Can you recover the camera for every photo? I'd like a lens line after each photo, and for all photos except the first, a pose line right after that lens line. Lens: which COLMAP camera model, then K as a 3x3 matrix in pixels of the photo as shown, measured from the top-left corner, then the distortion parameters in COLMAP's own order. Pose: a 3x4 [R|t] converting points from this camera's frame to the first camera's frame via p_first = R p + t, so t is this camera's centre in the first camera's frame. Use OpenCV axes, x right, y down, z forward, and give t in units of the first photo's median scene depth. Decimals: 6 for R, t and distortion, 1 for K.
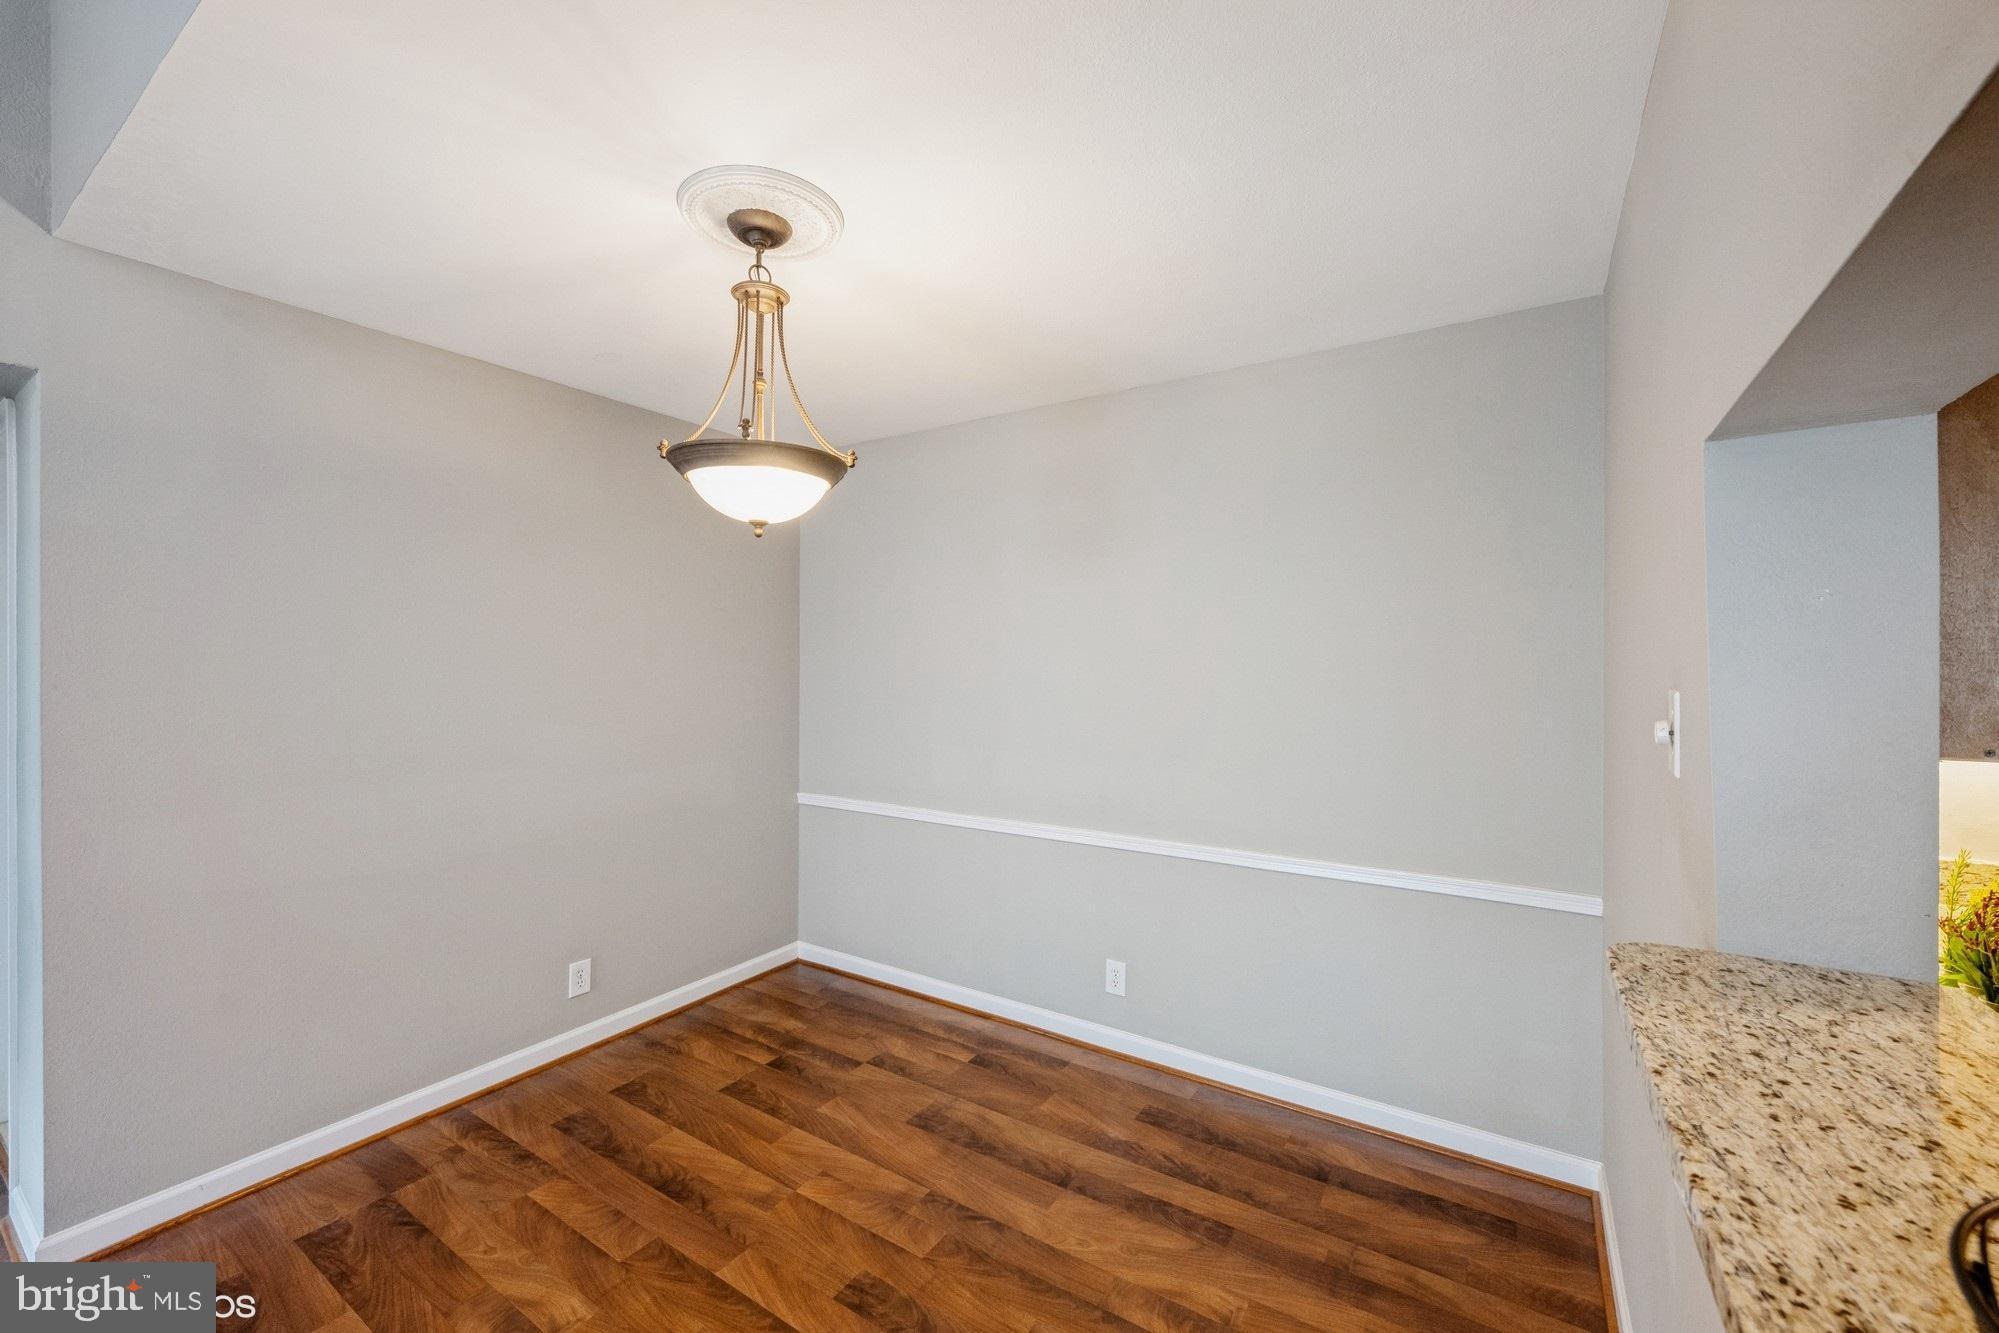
lens RADIAL K [[797.2, 0, 1029.2], [0, 797.2, 657.6], [0, 0, 1]] dist [-0.000199, 0.001524]
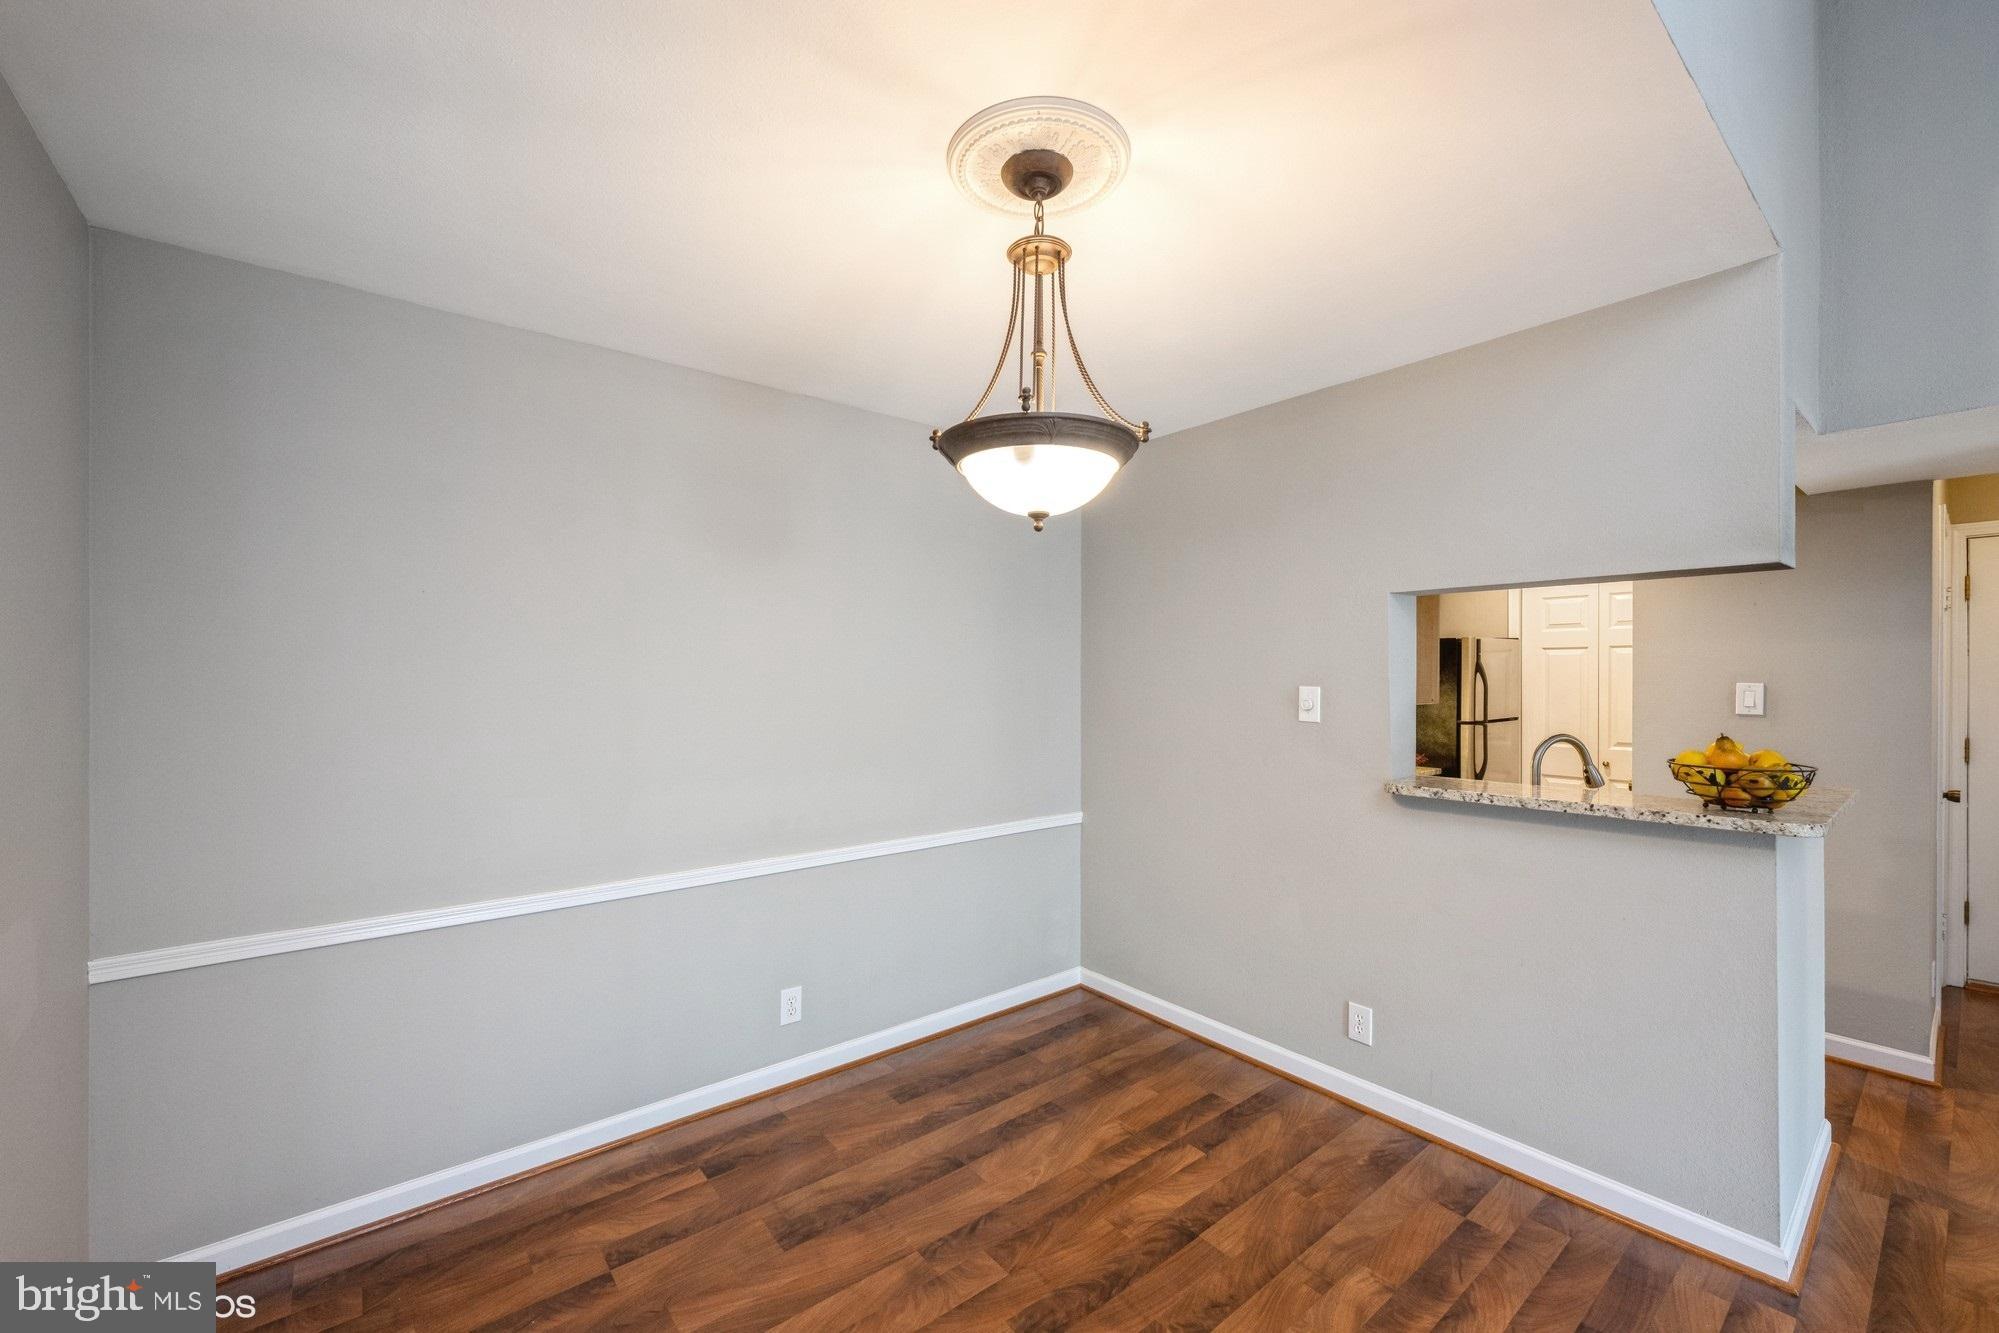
lens RADIAL K [[797.2, 0, 980.0], [0, 797.2, 667.8], [0, 0, 1]] dist [-0.000199, 0.001524]
pose [[0.333562, 0.007445, 0.942699, -0.888071], [0.001947, 0.999961, -0.008586, 0.006383], [-0.942726, 0.004700, 0.333534, 0.572737]]
